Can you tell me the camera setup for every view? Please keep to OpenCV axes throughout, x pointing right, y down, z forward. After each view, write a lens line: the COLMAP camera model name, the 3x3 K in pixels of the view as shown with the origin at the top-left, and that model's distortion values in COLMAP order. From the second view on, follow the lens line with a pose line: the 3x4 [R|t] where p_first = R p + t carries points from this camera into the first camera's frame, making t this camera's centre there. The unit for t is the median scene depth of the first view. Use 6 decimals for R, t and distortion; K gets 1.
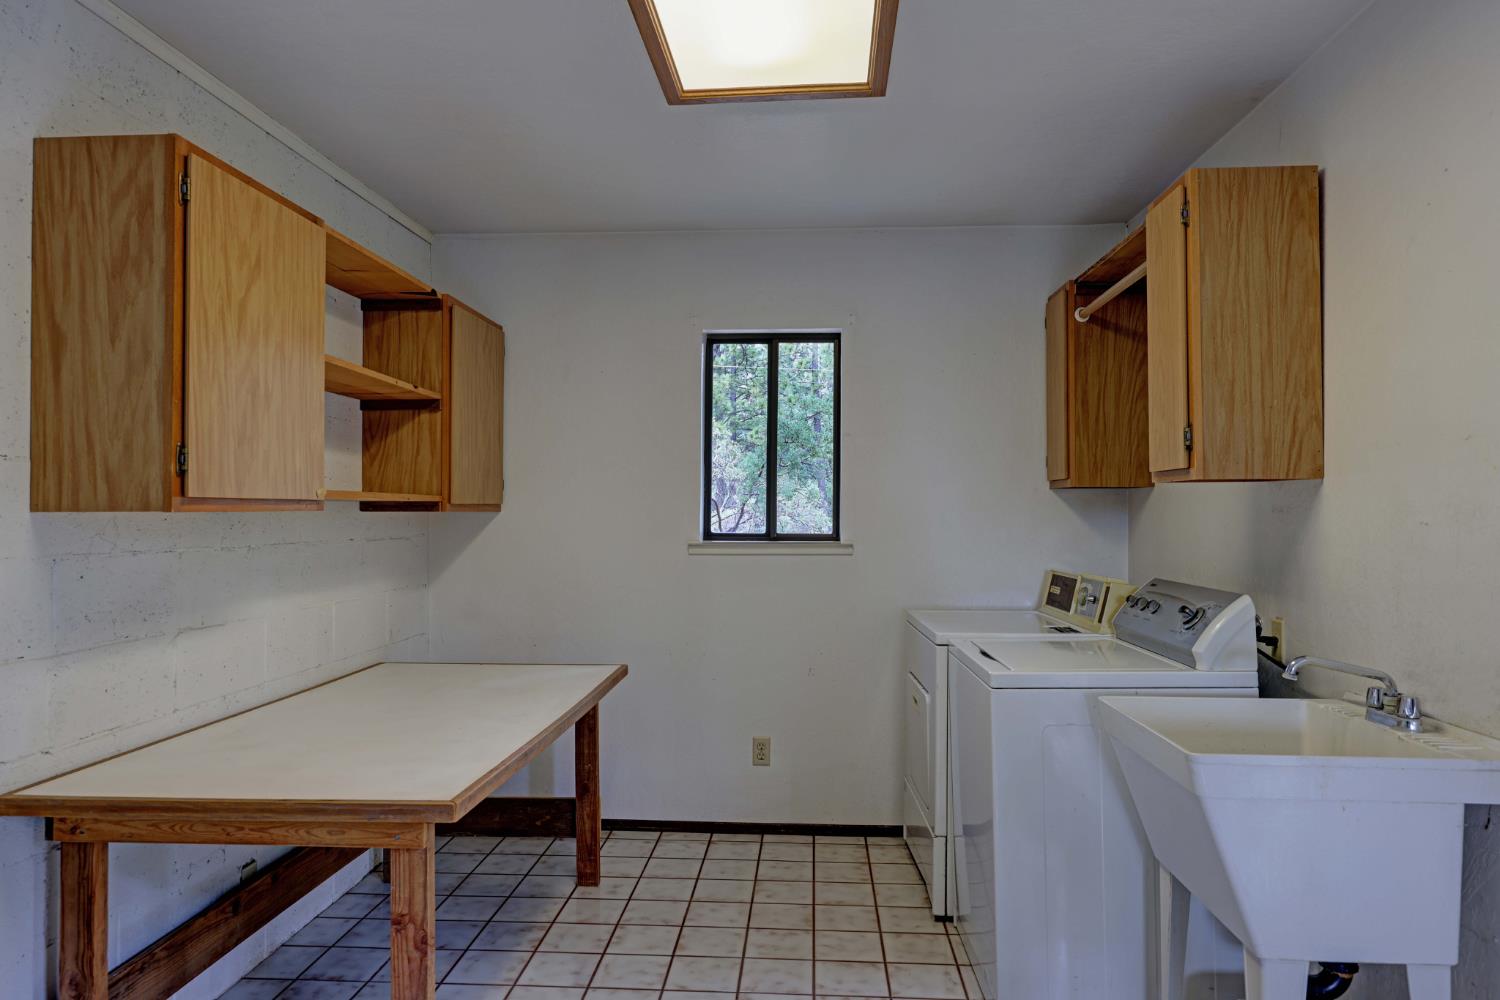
lens RADIAL K [[992.2, 0, 747.4], [0, 992.2, 492.6], [0, 0, 1]] dist [-0.000423, 0.001382]
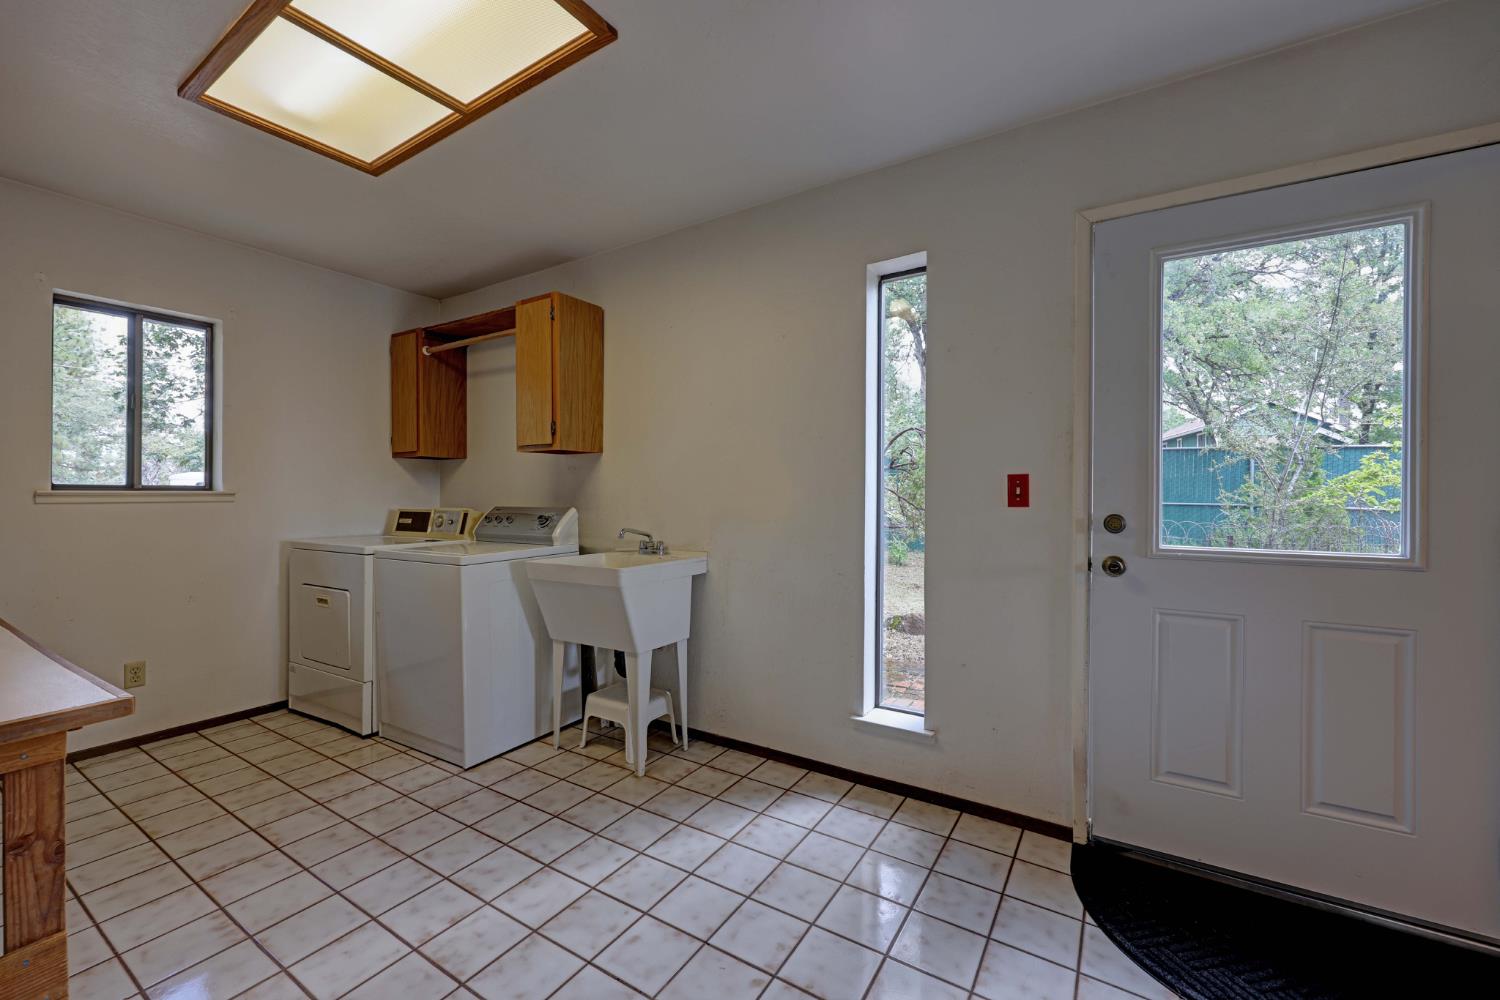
lens RADIAL K [[599.8, 0, 755.2], [0, 599.8, 498.9], [0, 0, 1]] dist [0.000340, -0.000175]
pose [[0.474604, -0.007227, 0.880170, -0.306230], [-0.014794, 0.999760, 0.016186, 0.044515], [-0.880075, -0.020703, 0.474383, 0.058738]]
